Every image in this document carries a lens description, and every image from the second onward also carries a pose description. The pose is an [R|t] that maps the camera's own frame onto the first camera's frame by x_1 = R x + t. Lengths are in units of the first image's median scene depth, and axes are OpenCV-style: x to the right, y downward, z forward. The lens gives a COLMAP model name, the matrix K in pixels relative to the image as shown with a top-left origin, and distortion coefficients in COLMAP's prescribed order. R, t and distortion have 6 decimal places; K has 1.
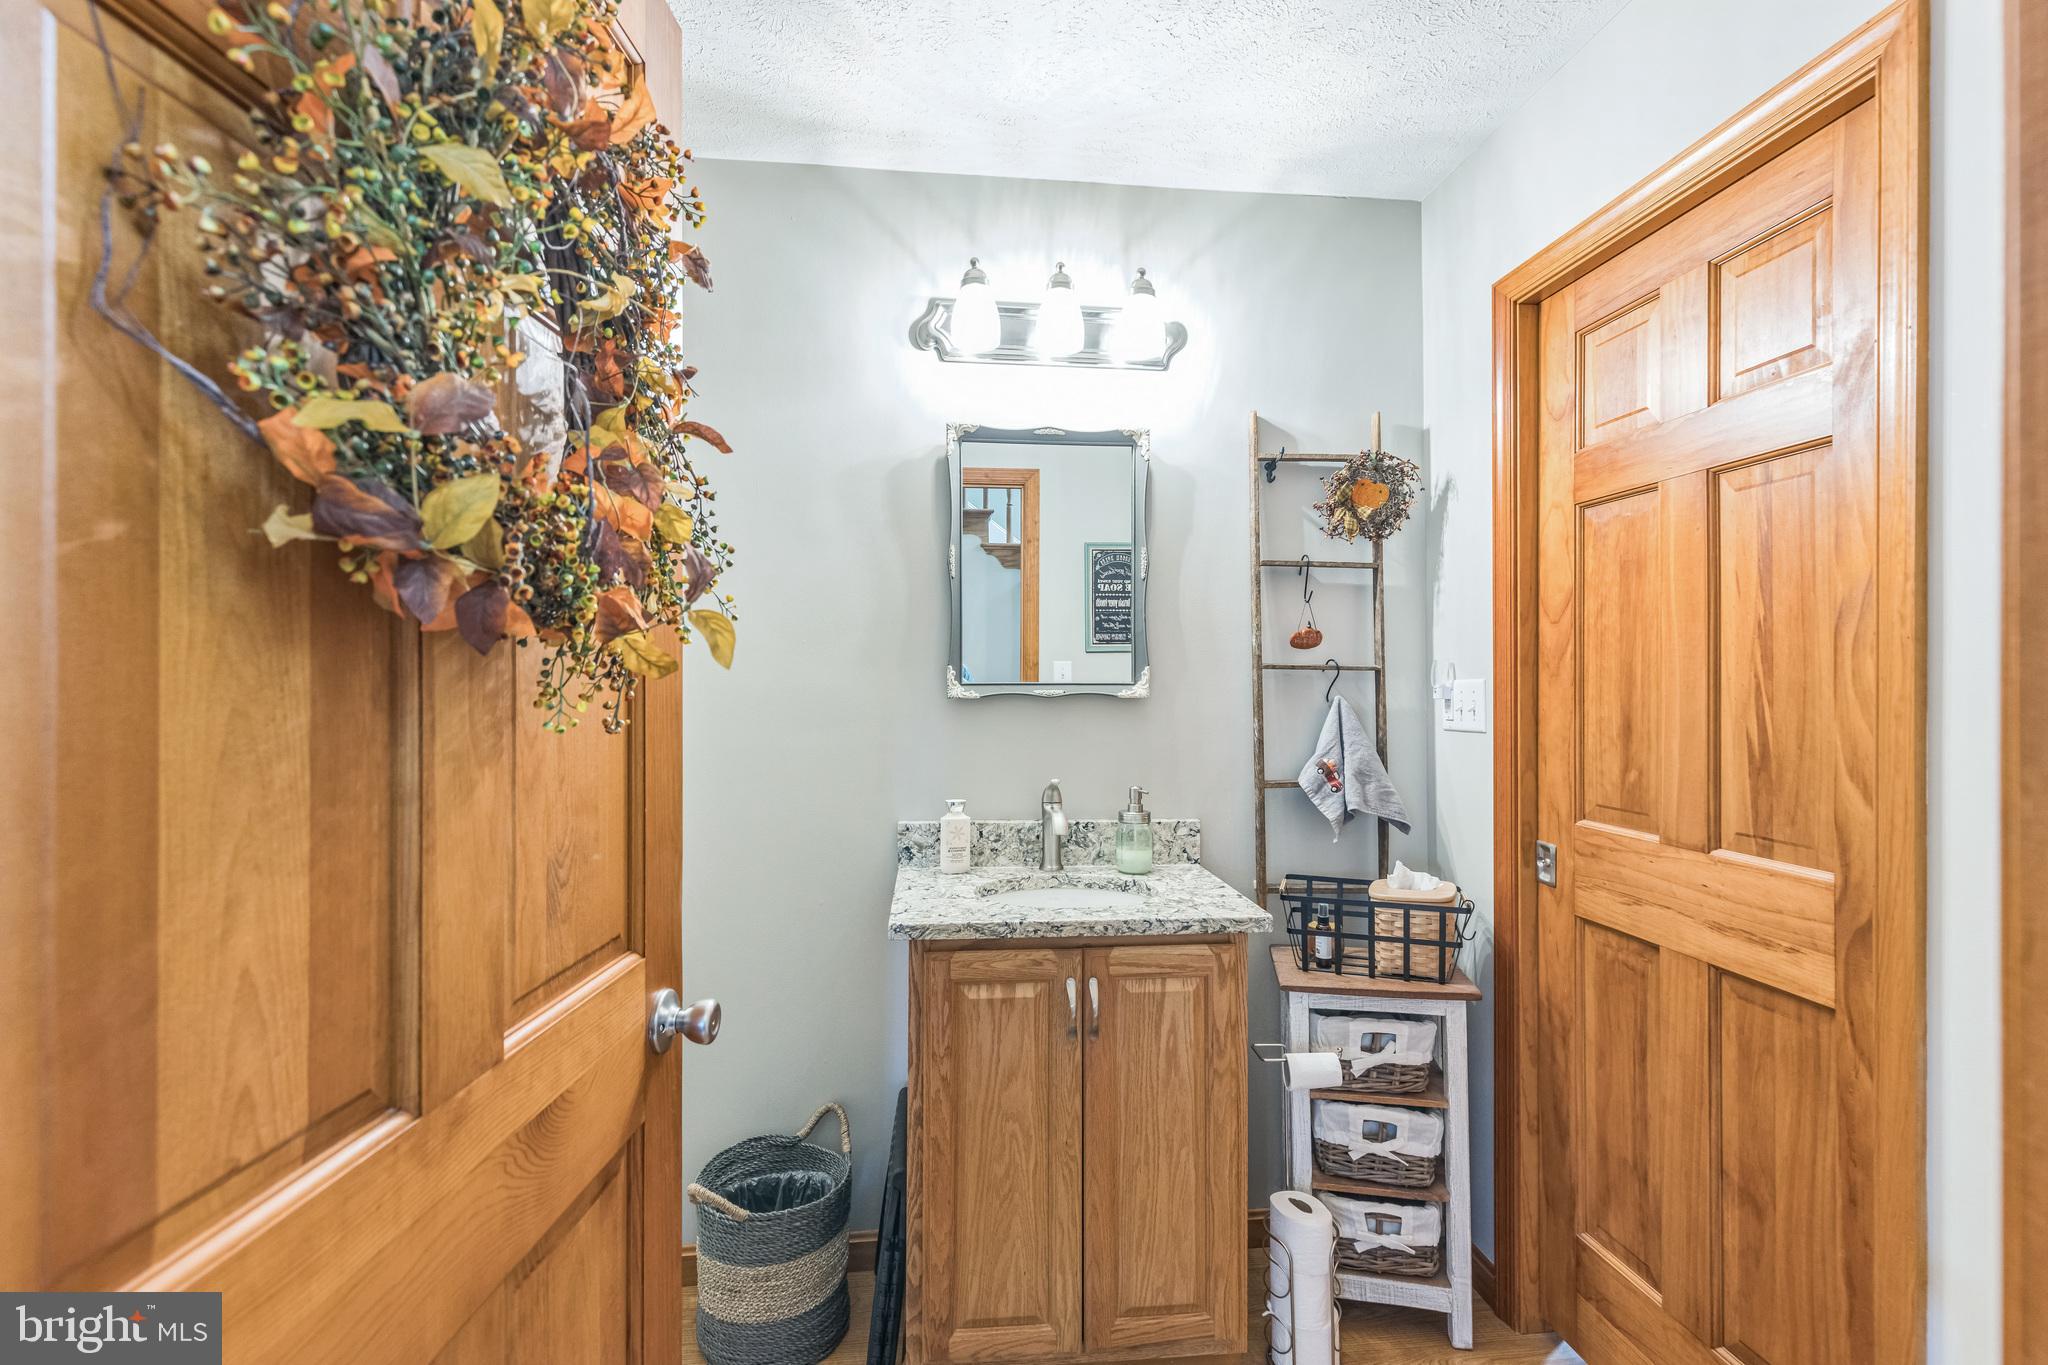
lens RADIAL K [[925.0, 0, 1023.9], [0, 925.0, 685.2], [0, 0, 1]] dist [0.007323, -0.000729]
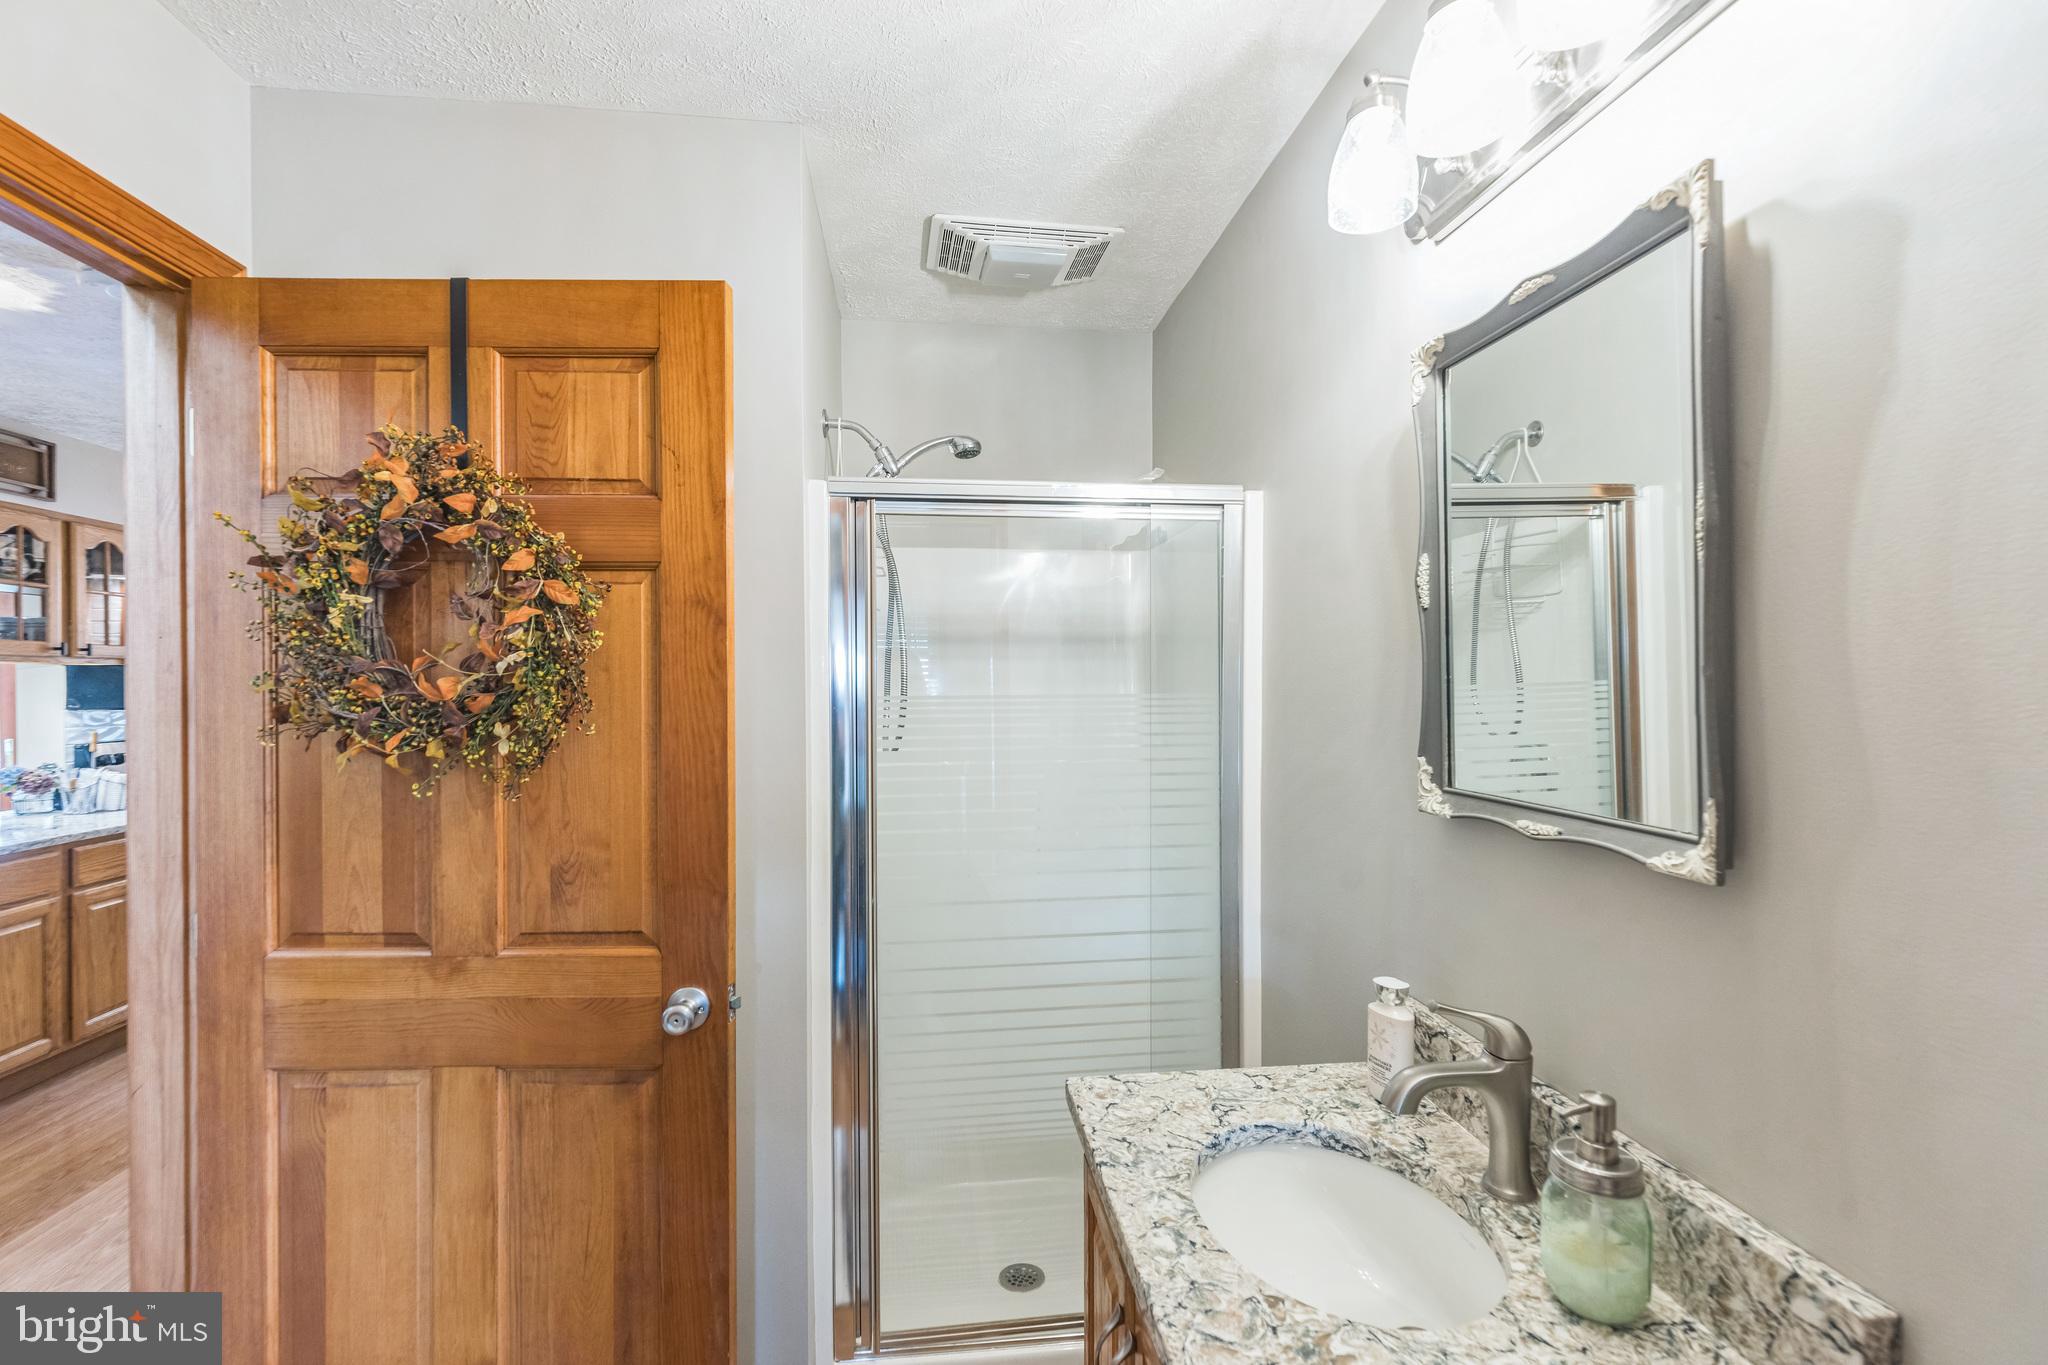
lens RADIAL K [[925.0, 0, 1023.9], [0, 925.0, 685.2], [0, 0, 1]] dist [0.007323, -0.000729]
pose [[0.024128, 0.002263, -0.999706, 1.976286], [-0.005332, 0.999984, 0.002135, -0.260821], [0.999695, 0.005279, 0.024140, 2.814187]]
